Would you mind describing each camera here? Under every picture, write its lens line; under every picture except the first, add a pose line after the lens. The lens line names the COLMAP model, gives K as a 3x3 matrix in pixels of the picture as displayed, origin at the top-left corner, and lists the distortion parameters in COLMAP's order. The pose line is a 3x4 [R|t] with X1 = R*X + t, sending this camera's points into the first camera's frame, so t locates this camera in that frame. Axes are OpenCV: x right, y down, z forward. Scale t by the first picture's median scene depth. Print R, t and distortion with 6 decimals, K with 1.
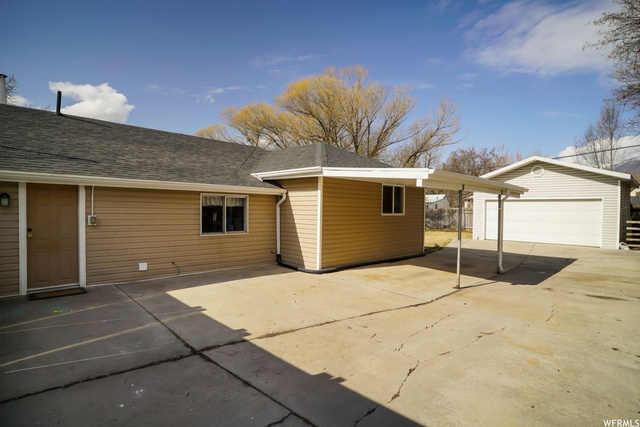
lens RADIAL K [[330.4, 0, 320.3], [0, 330.4, 213.4], [0, 0, 1]] dist [-0.006056, 0.004667]
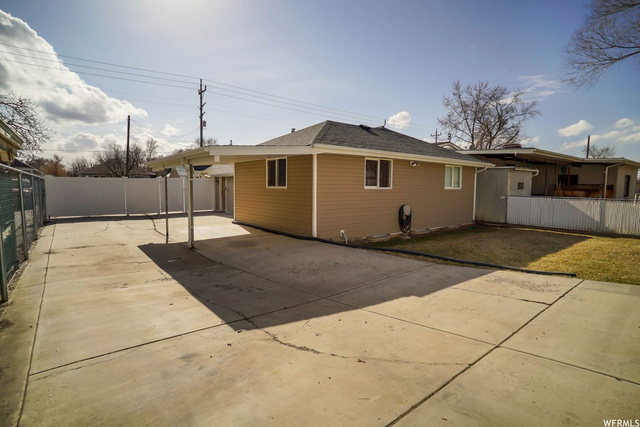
lens RADIAL K [[330.4, 0, 315.9], [0, 330.4, 214.3], [0, 0, 1]] dist [-0.006056, 0.004667]
pose [[-0.122246, 0.064978, -0.990371, 1.206147], [-0.015875, 0.997599, 0.067412, 0.014761], [0.992373, 0.023963, -0.120921, 1.217891]]
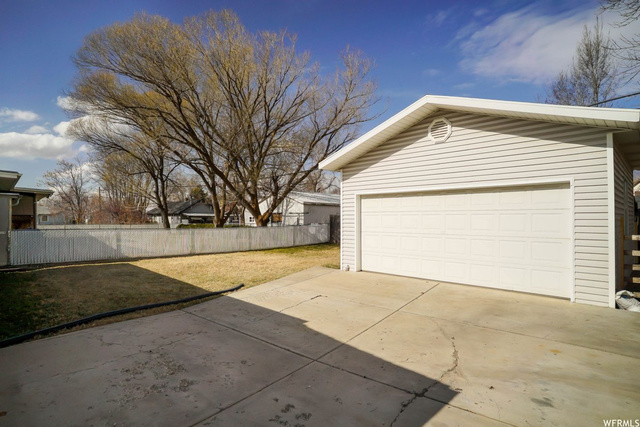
lens RADIAL K [[330.4, 0, 317.2], [0, 330.4, 213.8], [0, 0, 1]] dist [-0.006056, 0.004667]
pose [[0.999902, -0.013581, -0.003395, 0.542596], [0.013490, 0.999585, -0.025441, 0.001644], [0.003739, 0.025393, 0.999671, 0.591308]]
